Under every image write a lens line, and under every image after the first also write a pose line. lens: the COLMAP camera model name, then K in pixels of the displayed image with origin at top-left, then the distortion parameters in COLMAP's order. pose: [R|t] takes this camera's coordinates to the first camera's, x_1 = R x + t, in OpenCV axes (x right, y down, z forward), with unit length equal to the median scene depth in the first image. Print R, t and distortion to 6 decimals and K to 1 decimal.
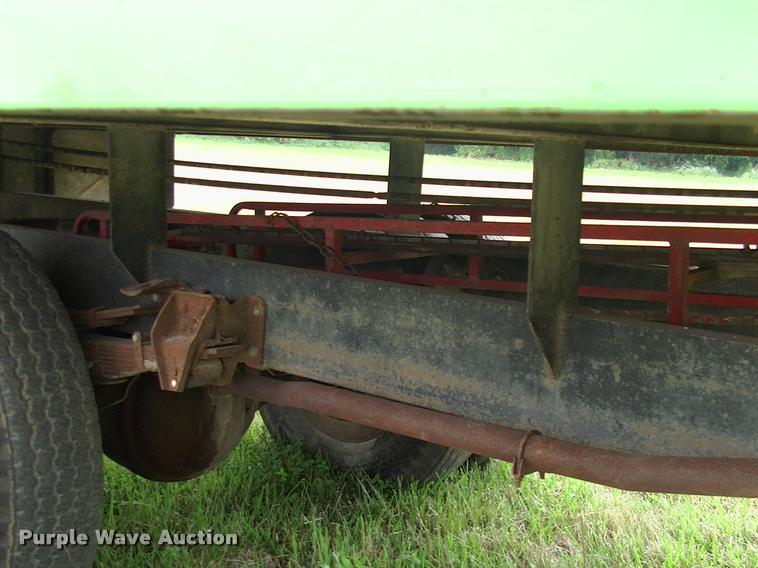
lens RADIAL K [[997.6, 0, 380.1], [0, 997.6, 284.5], [0, 0, 1]] dist [-0.021533, 0.000000]
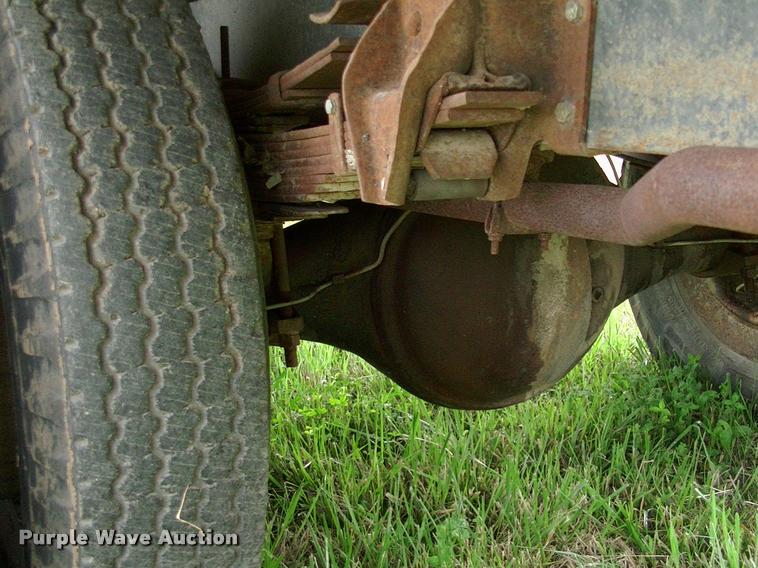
lens RADIAL K [[997.6, 0, 380.3], [0, 997.6, 281.4], [0, 0, 1]] dist [-0.021533, 0.000000]
pose [[0.920592, 0.024799, -0.389737, -0.033132], [-0.000832, 0.998104, 0.061546, 0.113283], [0.390525, -0.056334, 0.918867, 0.580480]]
